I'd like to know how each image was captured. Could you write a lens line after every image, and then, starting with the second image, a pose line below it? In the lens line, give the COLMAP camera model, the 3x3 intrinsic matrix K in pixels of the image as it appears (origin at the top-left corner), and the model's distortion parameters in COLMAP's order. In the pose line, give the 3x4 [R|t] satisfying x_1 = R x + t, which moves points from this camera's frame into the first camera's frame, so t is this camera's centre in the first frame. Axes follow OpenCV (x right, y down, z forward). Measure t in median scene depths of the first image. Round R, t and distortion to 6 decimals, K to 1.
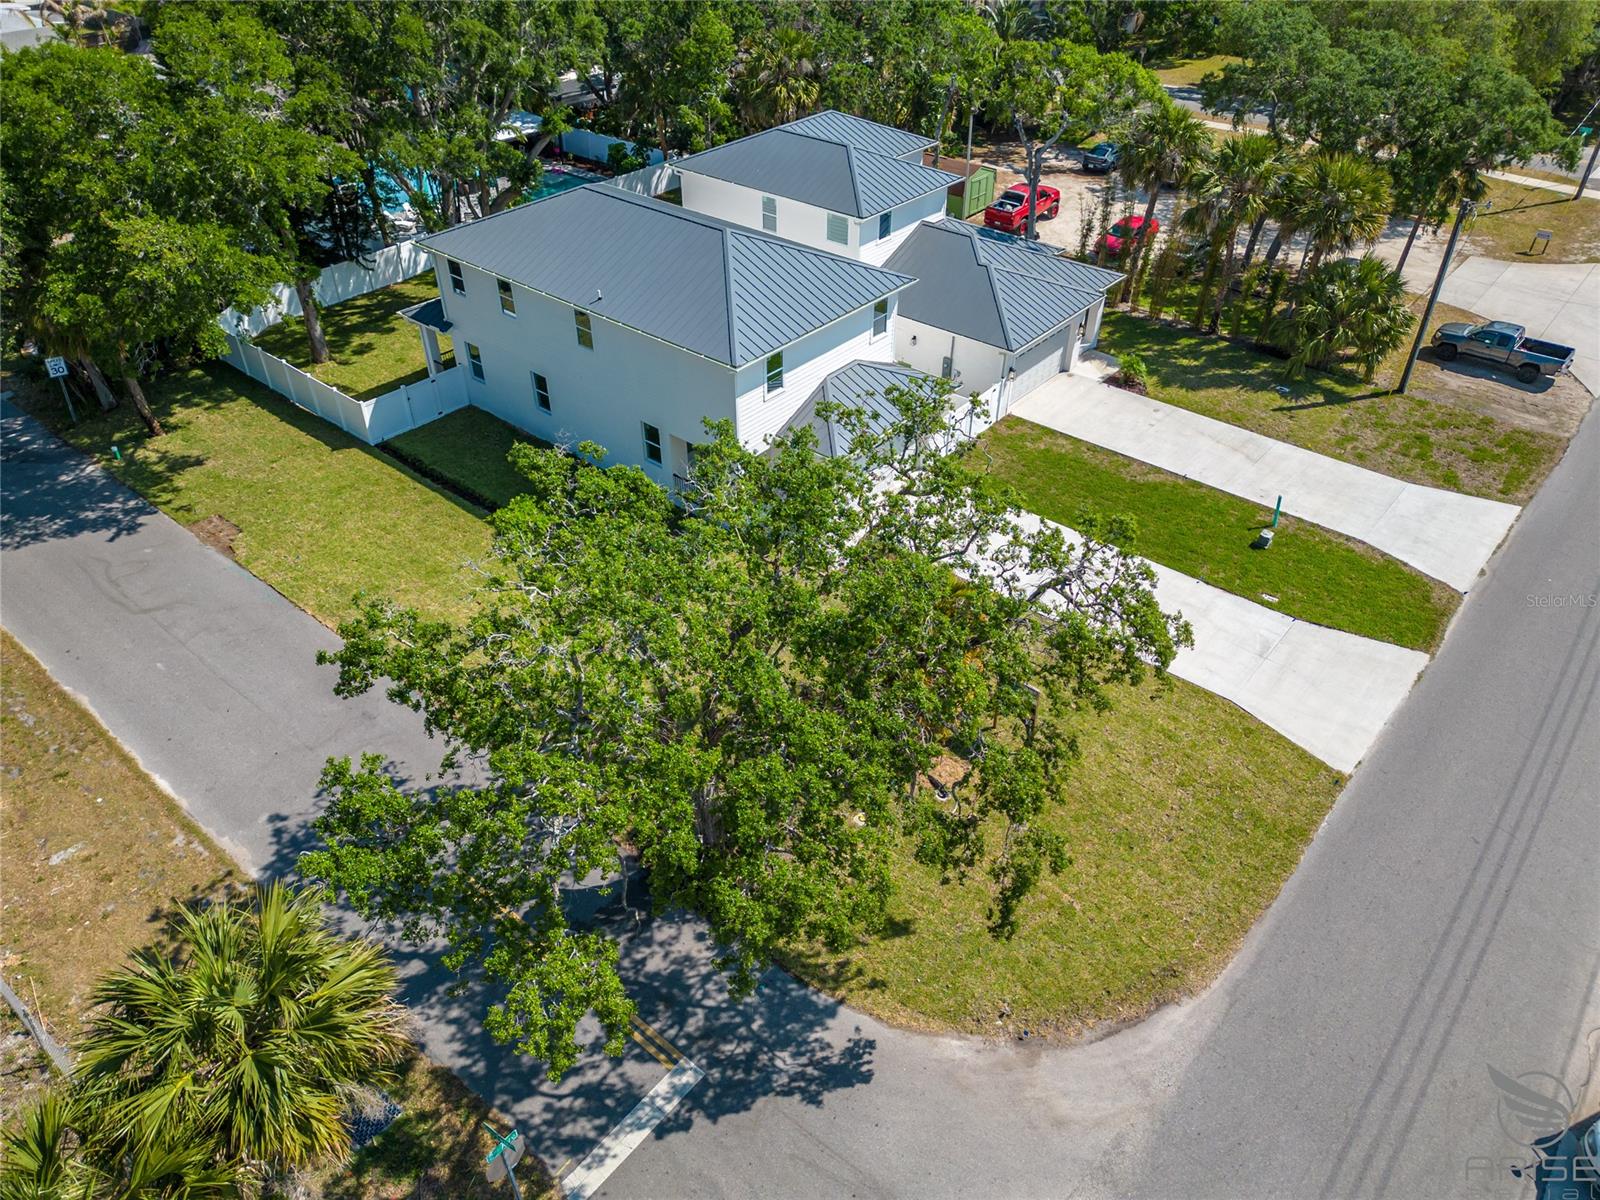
lens RADIAL K [[1113.0, 0, 802.6], [0, 1113.0, 609.2], [0, 0, 1]] dist [0.070247, -0.070740]
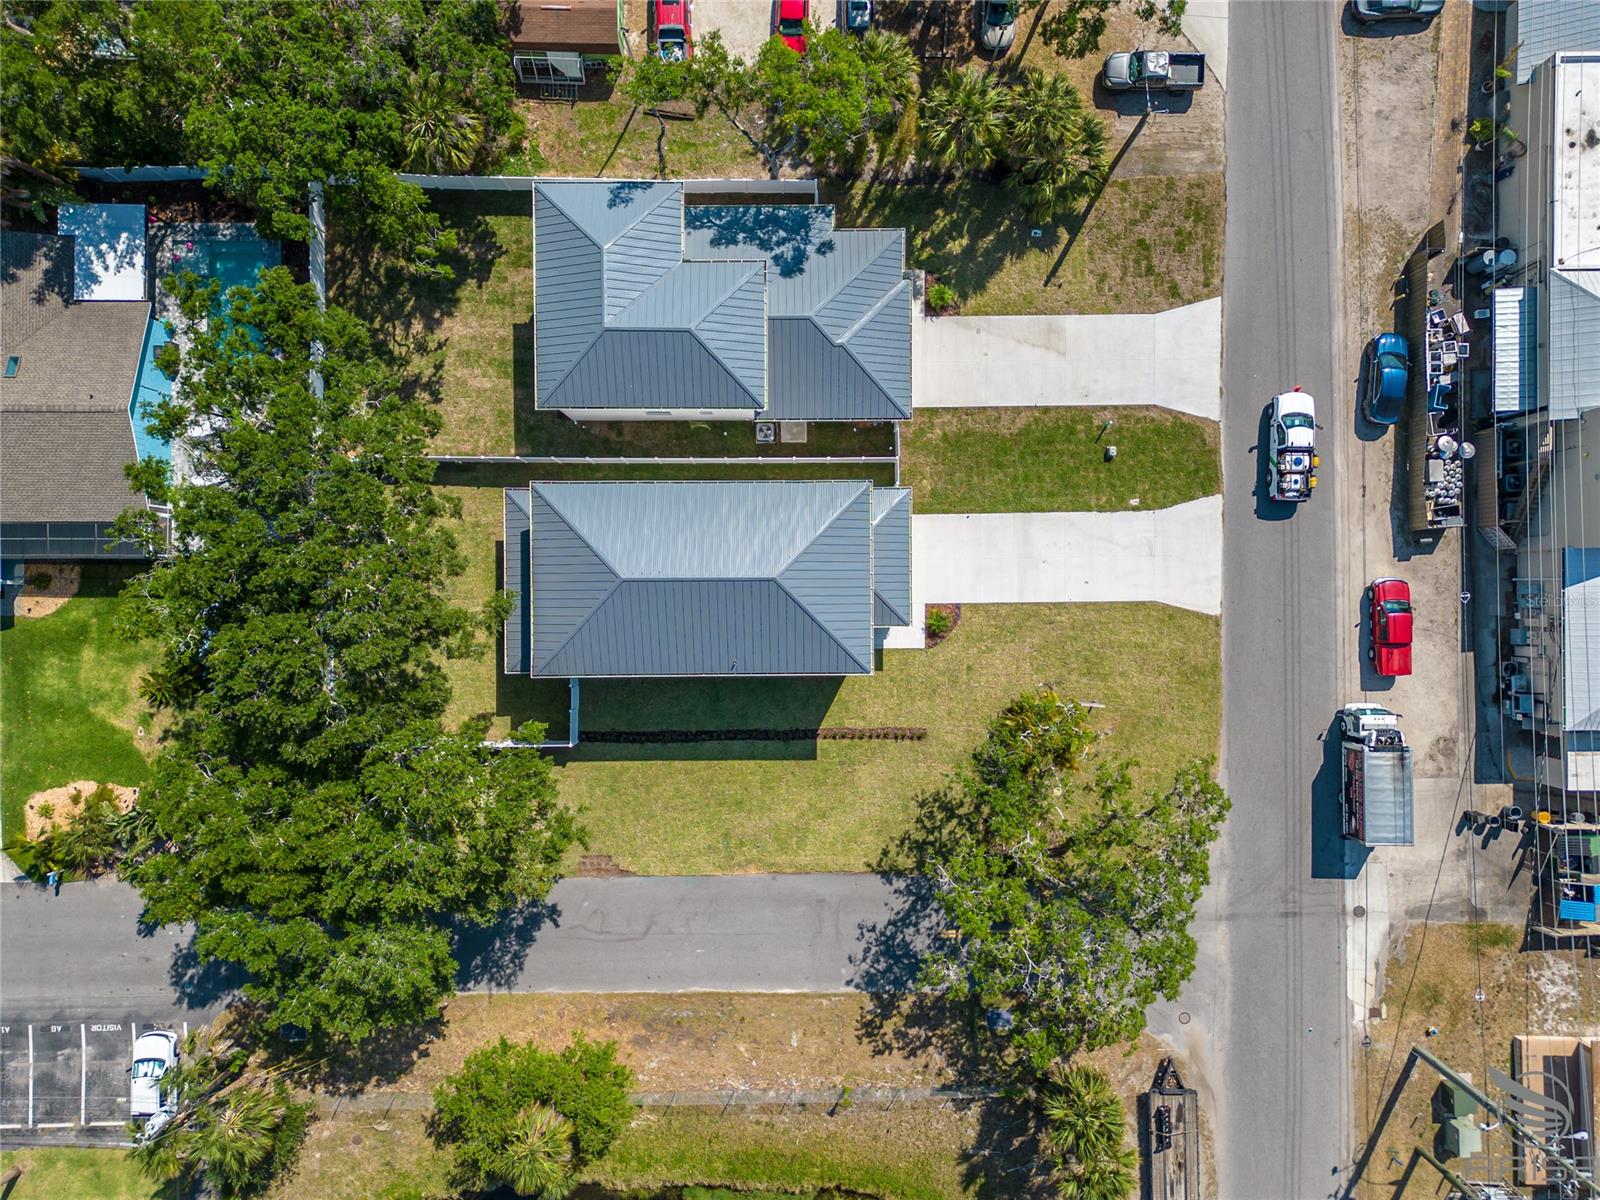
lens RADIAL K [[1113.0, 0, 802.6], [0, 1113.0, 609.2], [0, 0, 1]] dist [0.070247, -0.070740]
pose [[0.761420, -0.648232, -0.005909, -0.052094], [0.399289, 0.461789, 0.792035, -1.243636], [-0.510694, -0.605431, 0.610447, 0.104085]]
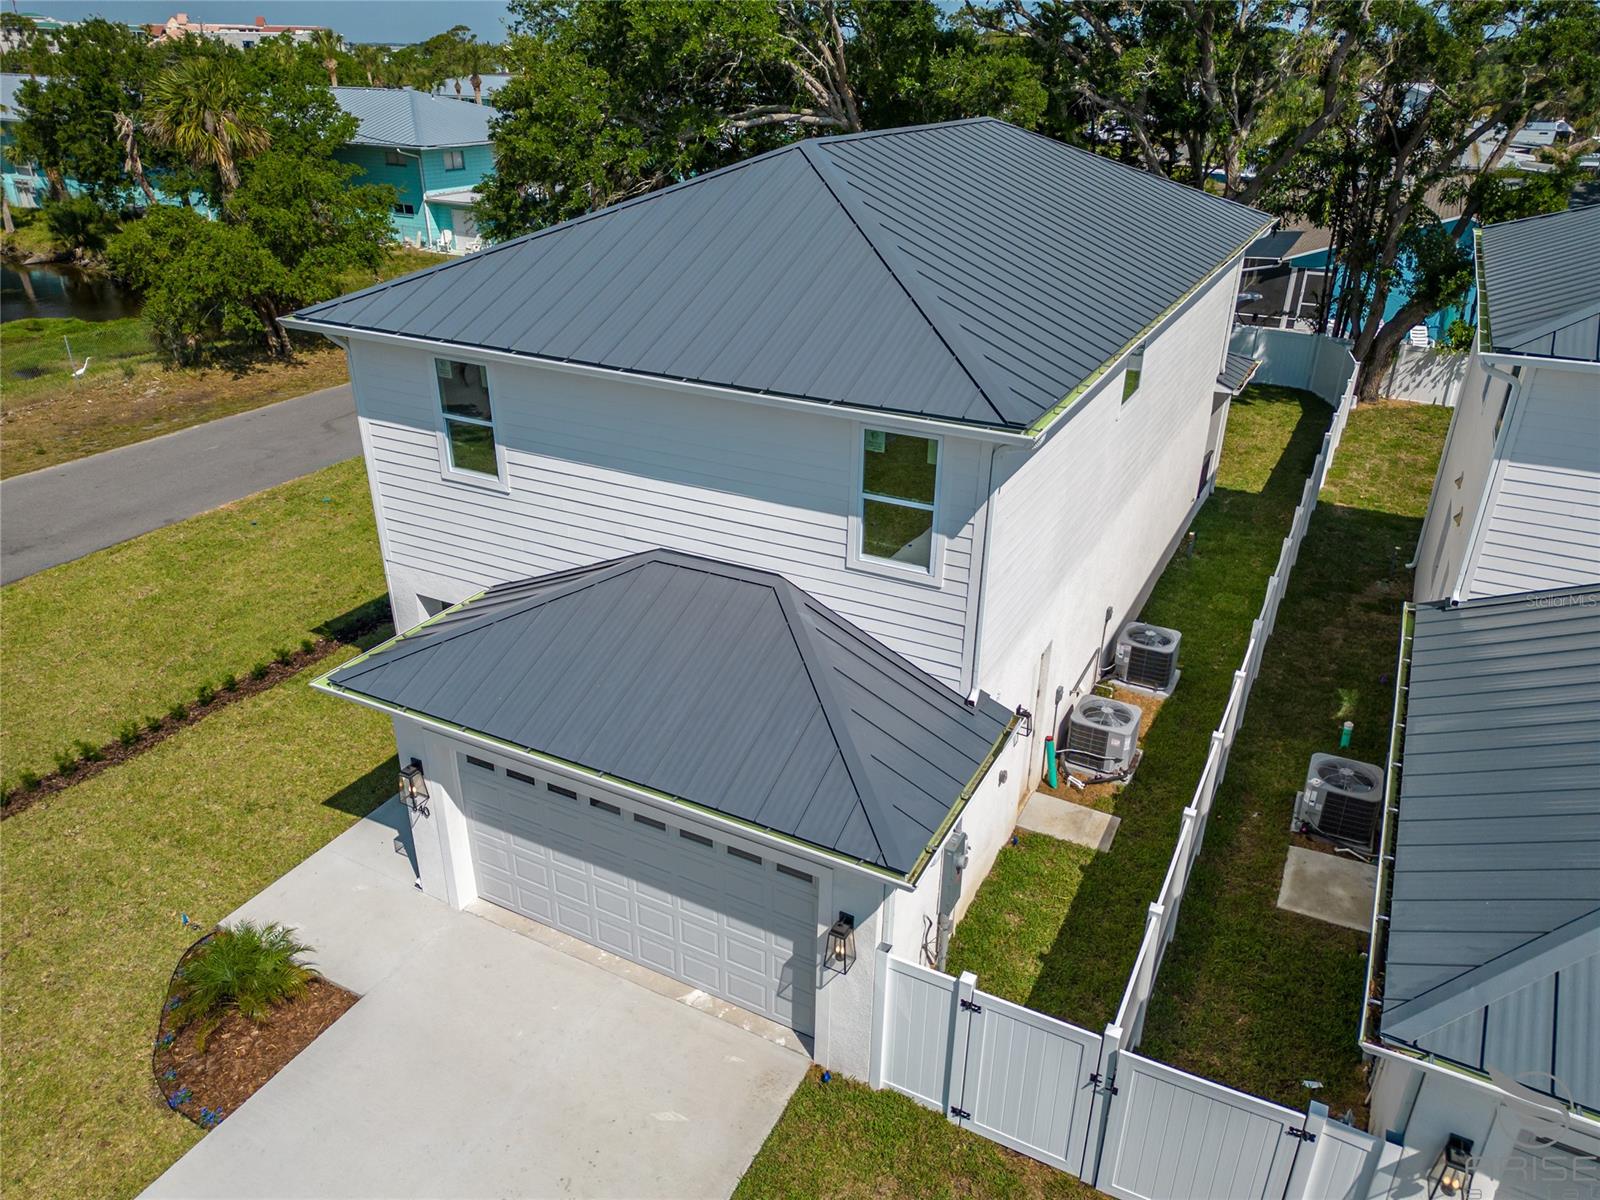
lens RADIAL K [[1113.0, 0, 802.6], [0, 1113.0, 609.2], [0, 0, 1]] dist [0.070247, -0.070740]
pose [[0.208688, 0.433910, -0.876454, 0.303603], [-0.604017, 0.762018, 0.233436, -0.271328], [0.769164, 0.480678, 0.421113, 0.810930]]
